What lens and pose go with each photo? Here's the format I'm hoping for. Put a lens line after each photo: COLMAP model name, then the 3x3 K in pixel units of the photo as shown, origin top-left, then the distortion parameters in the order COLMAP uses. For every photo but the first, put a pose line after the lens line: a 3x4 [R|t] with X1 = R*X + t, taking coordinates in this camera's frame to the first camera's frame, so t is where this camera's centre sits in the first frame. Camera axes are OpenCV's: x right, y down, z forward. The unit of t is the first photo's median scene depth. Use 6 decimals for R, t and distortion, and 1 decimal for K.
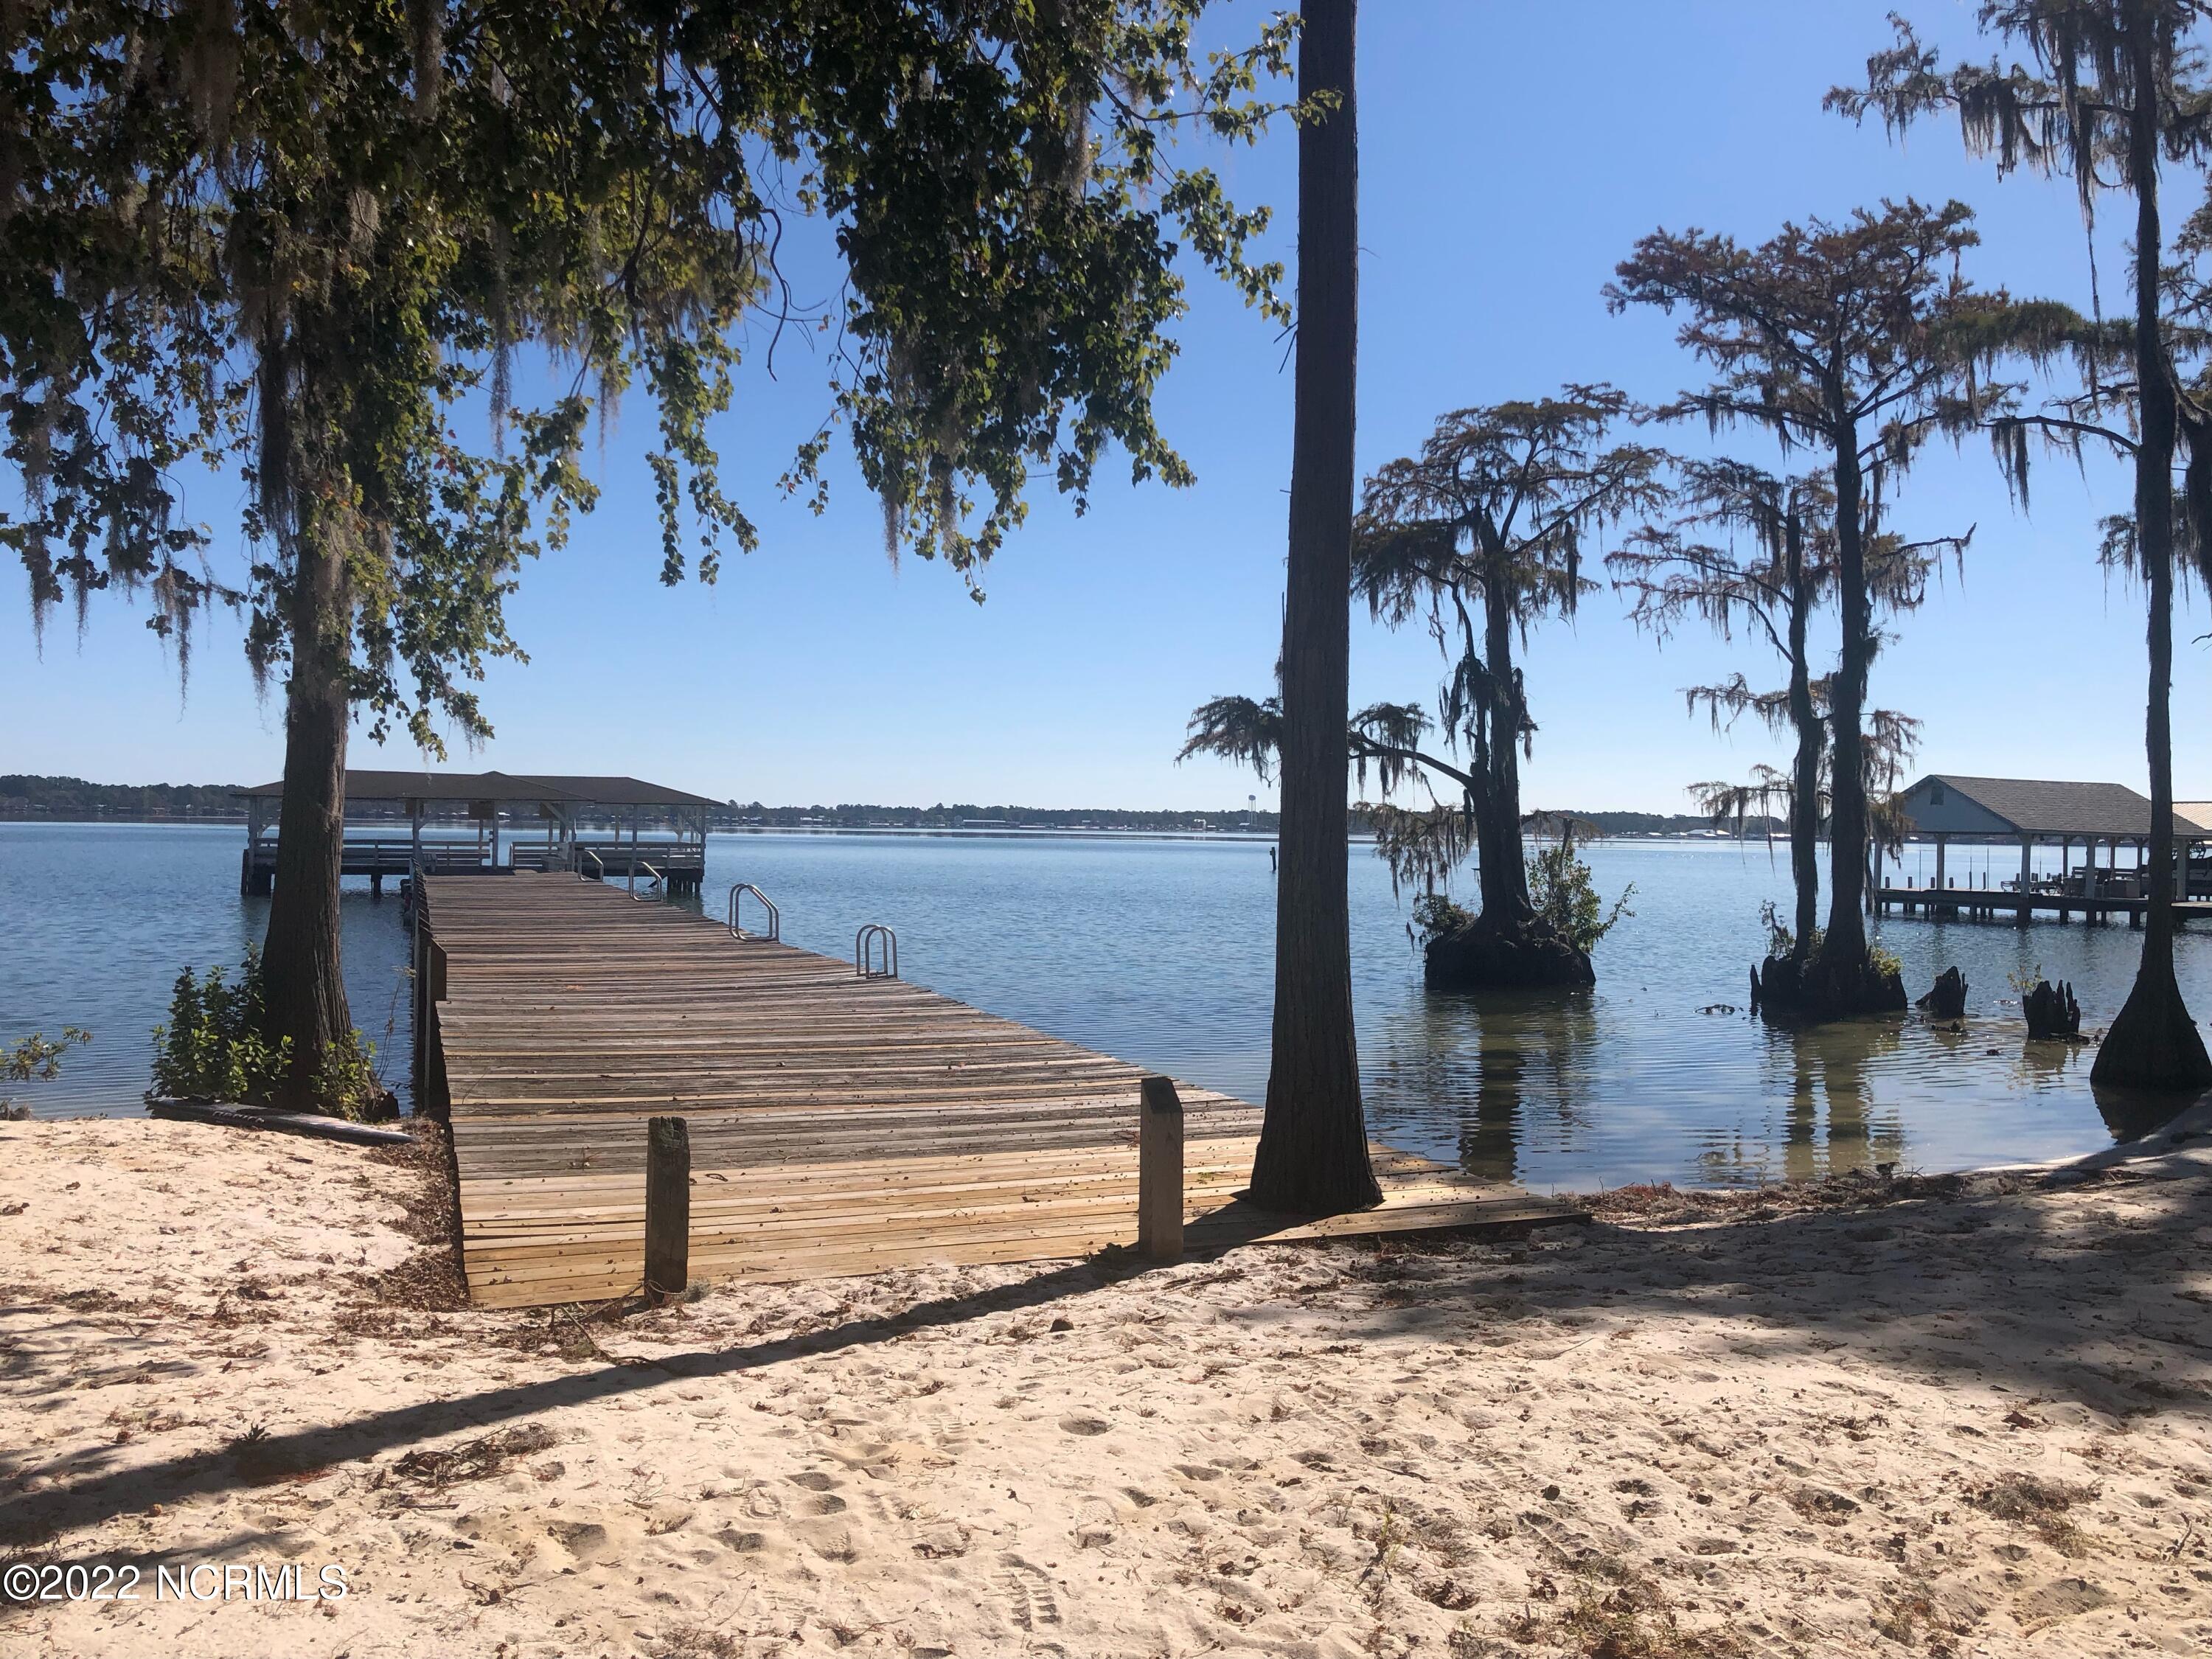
lens RADIAL K [[1787.5, 0, 1195.9], [0, 1787.5, 770.0], [0, 0, 1]] dist [-0.008914, -0.028101]
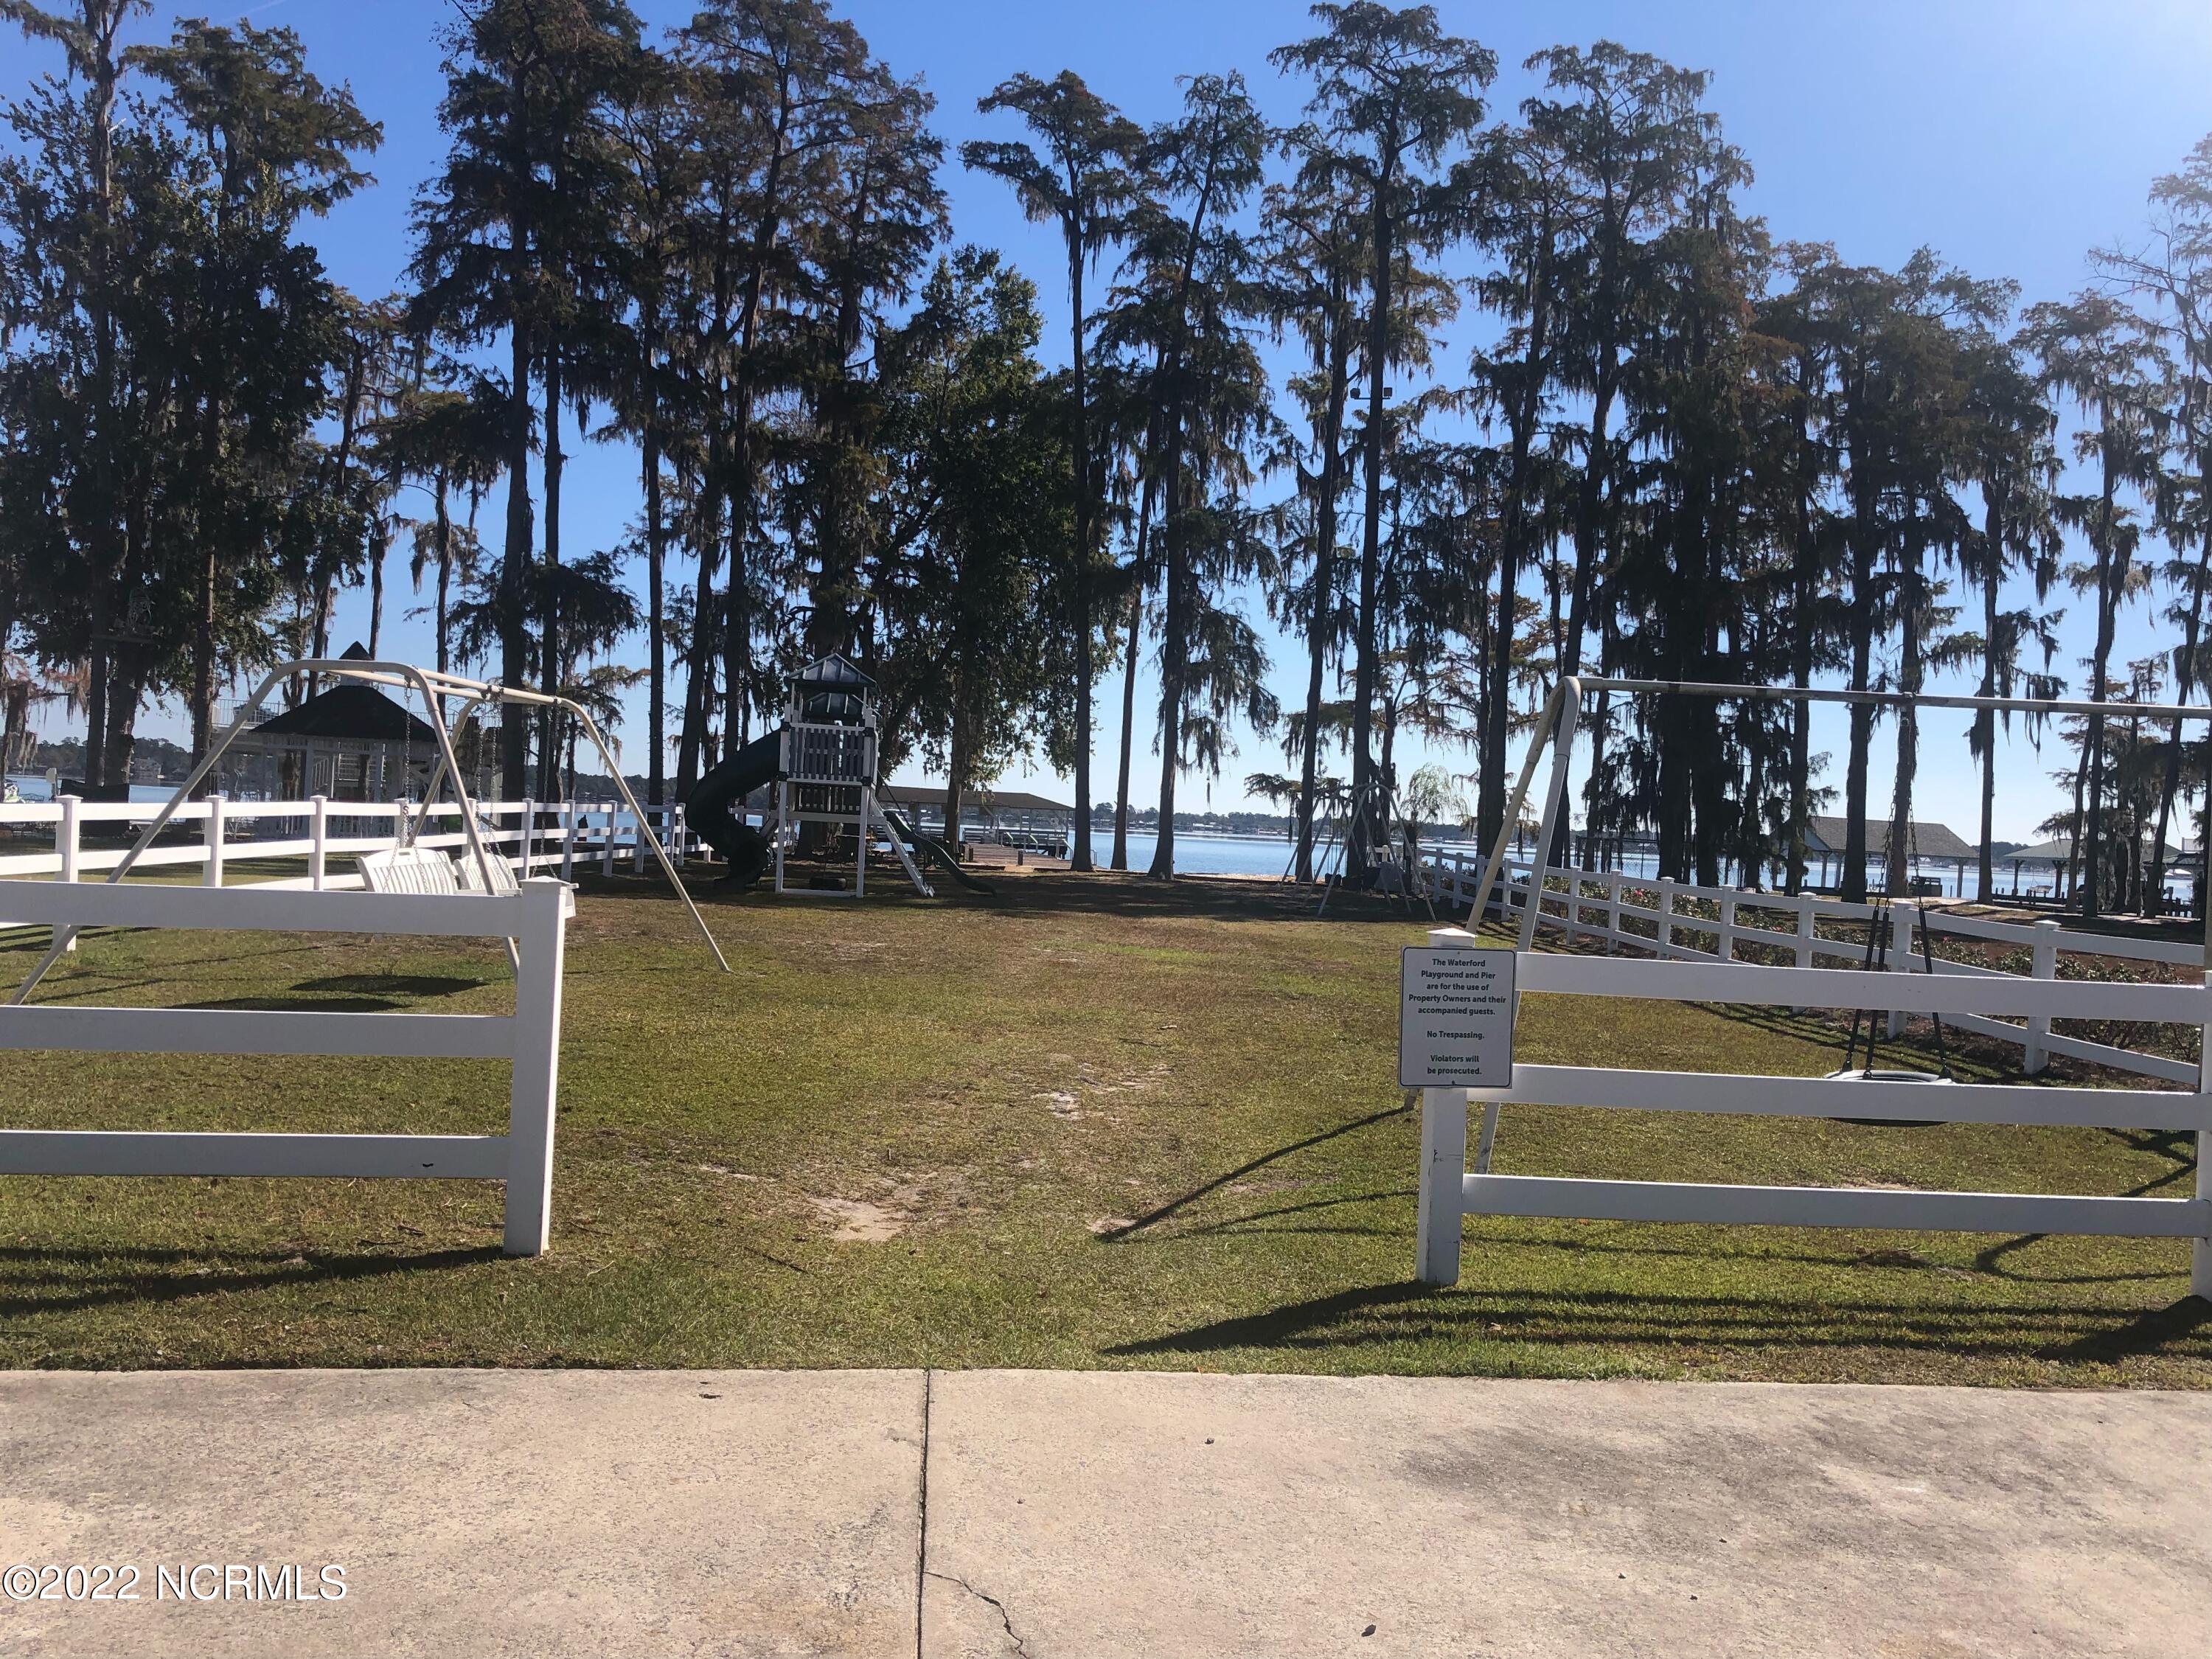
lens RADIAL K [[1787.5, 0, 1060.6], [0, 1787.5, 824.6], [0, 0, 1]] dist [-0.008914, -0.028101]
pose [[0.957244, 0.034383, -0.287231, 0.689480], [-0.027322, 0.999219, 0.028556, -0.049739], [0.287988, -0.019488, 0.957436, -2.103263]]
